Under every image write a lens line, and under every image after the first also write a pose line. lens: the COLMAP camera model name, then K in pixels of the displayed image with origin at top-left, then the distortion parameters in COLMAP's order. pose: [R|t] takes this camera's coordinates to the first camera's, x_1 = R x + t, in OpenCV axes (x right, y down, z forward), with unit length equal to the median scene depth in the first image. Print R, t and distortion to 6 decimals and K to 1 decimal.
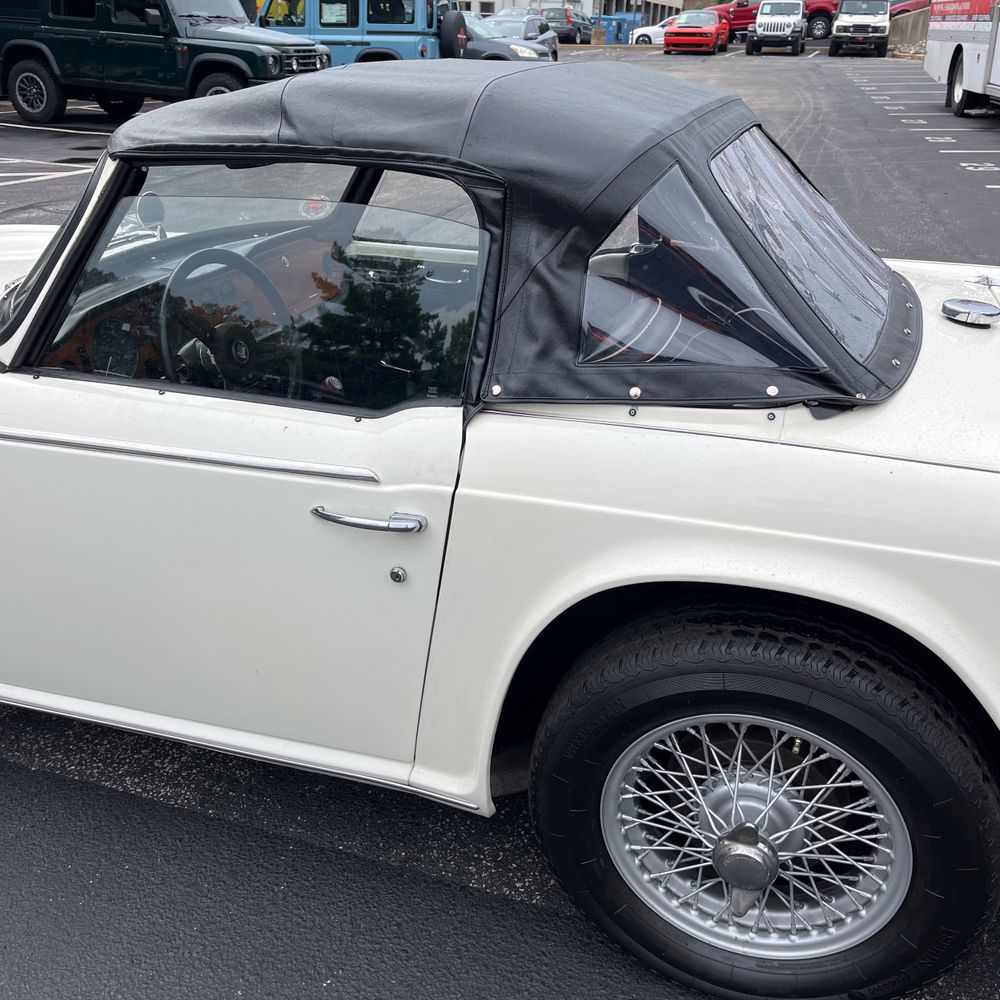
lens RADIAL K [[1014.1, 0, 492.2], [0, 1014.1, 493.3], [0, 0, 1]] dist [0.025241, 0.000000]
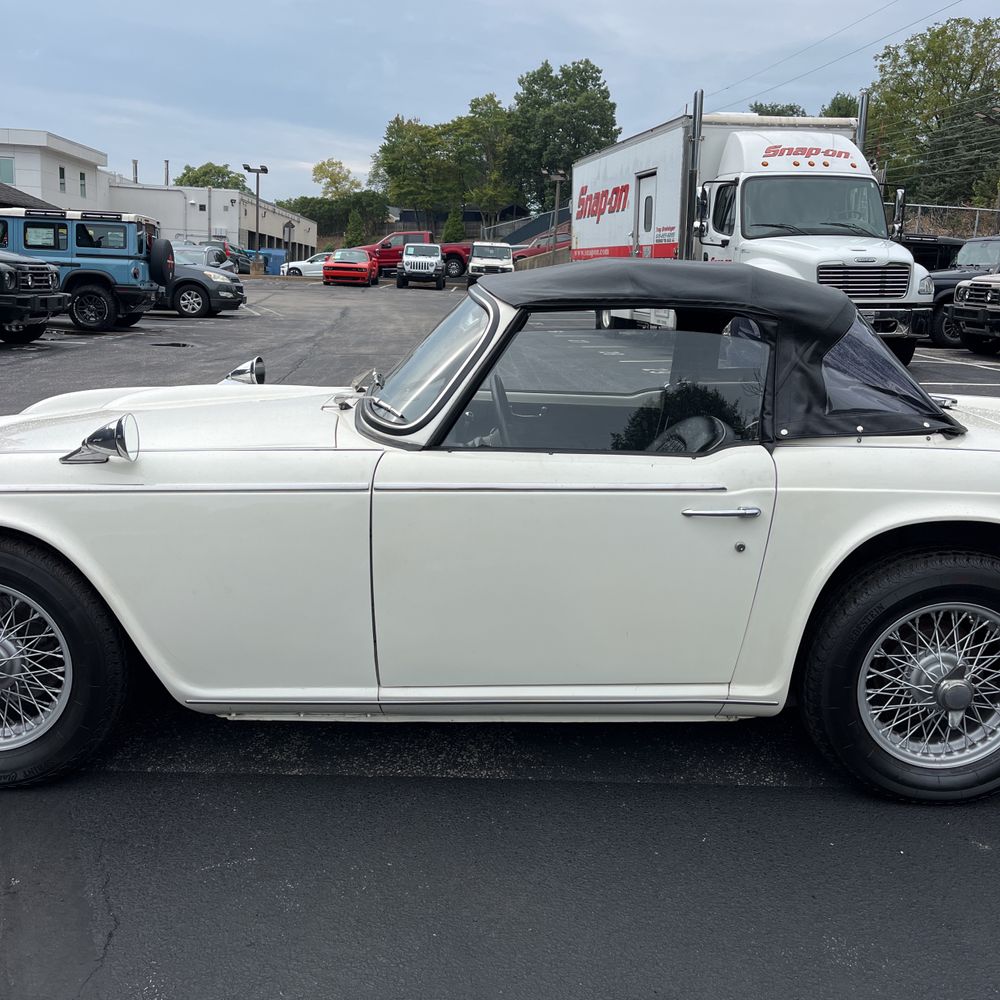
lens RADIAL K [[1014.1, 0, 492.6], [0, 1014.1, 495.8], [0, 0, 1]] dist [0.025241, 0.000000]
pose [[0.939974, -0.046073, 0.338123, -0.822467], [0.113788, 0.976454, -0.183275, 0.205742], [-0.321717, 0.210748, 0.923084, -0.318215]]
